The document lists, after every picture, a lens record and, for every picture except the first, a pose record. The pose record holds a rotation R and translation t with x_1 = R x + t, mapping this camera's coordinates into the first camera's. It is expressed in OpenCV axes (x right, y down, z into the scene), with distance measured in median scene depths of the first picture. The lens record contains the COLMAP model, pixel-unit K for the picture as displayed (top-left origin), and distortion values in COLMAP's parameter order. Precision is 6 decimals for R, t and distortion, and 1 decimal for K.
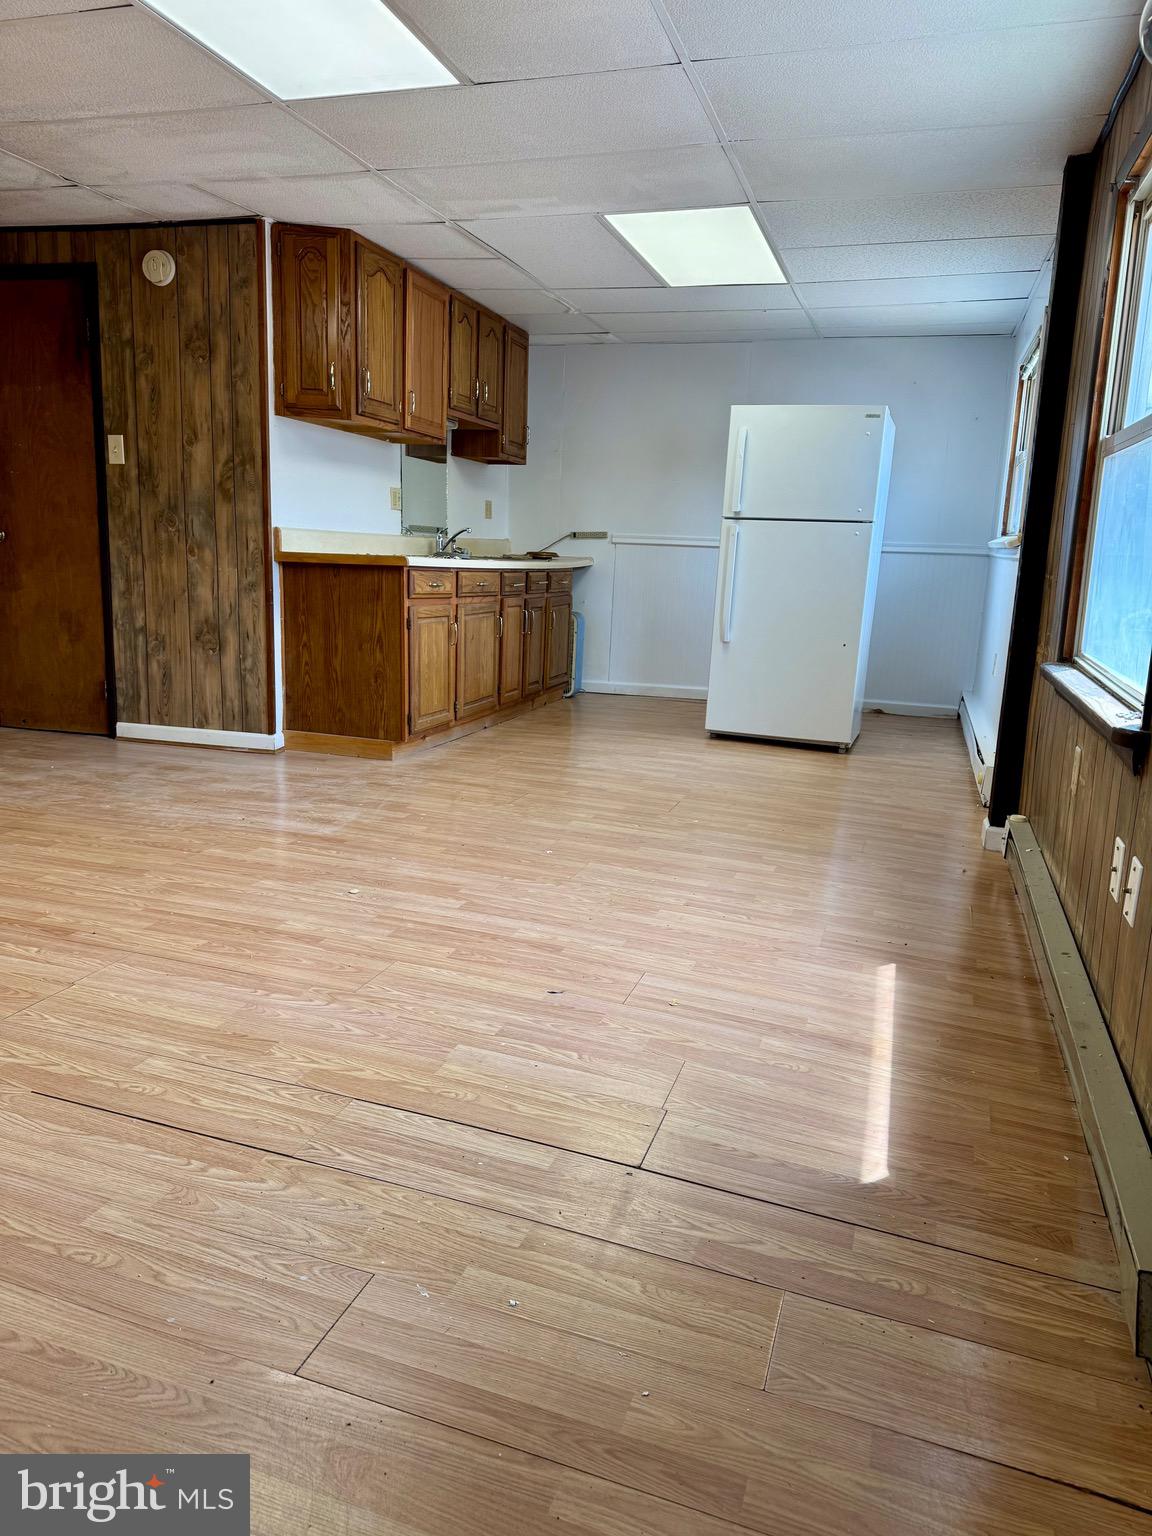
lens RADIAL K [[1079.6, 0, 579.9], [0, 1079.6, 764.6], [0, 0, 1]] dist [0.055153, -0.033997]
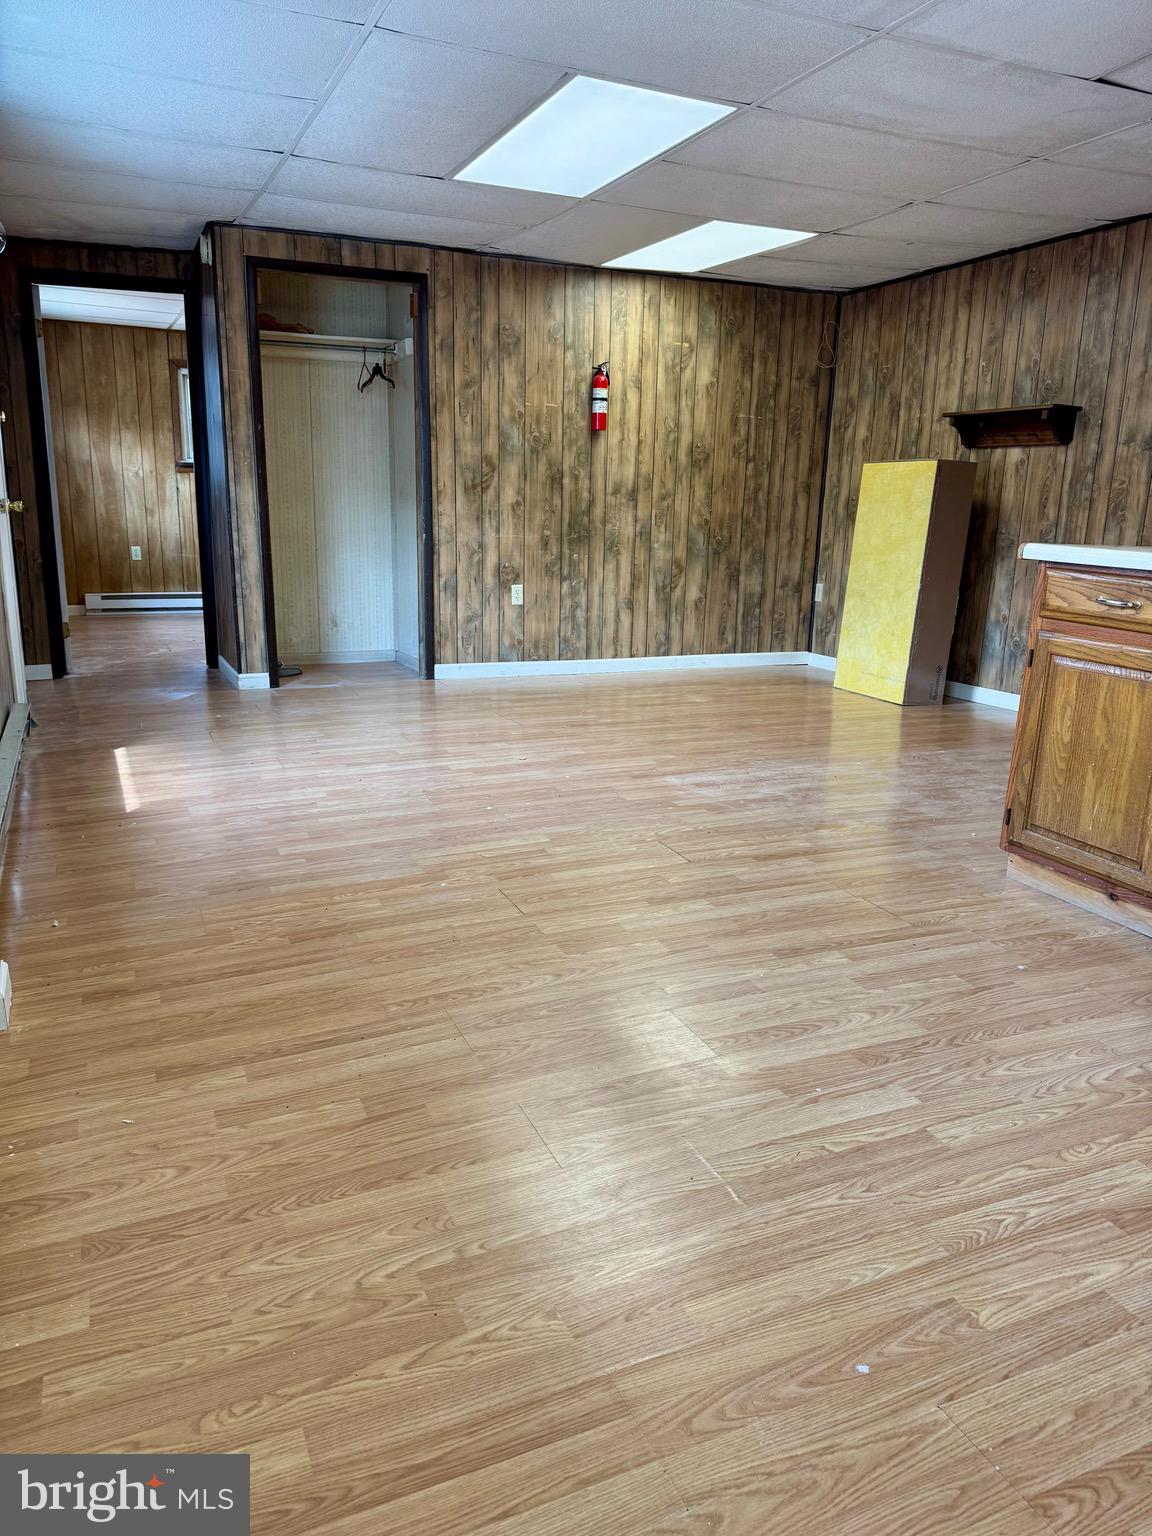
lens RADIAL K [[1079.6, 0, 575.8], [0, 1079.6, 765.9], [0, 0, 1]] dist [0.055153, -0.033997]
pose [[-0.754832, 0.101721, -0.647983, 0.602282], [-0.182263, 0.916467, 0.356185, -0.355613], [0.630086, 0.386963, -0.673239, 1.825961]]
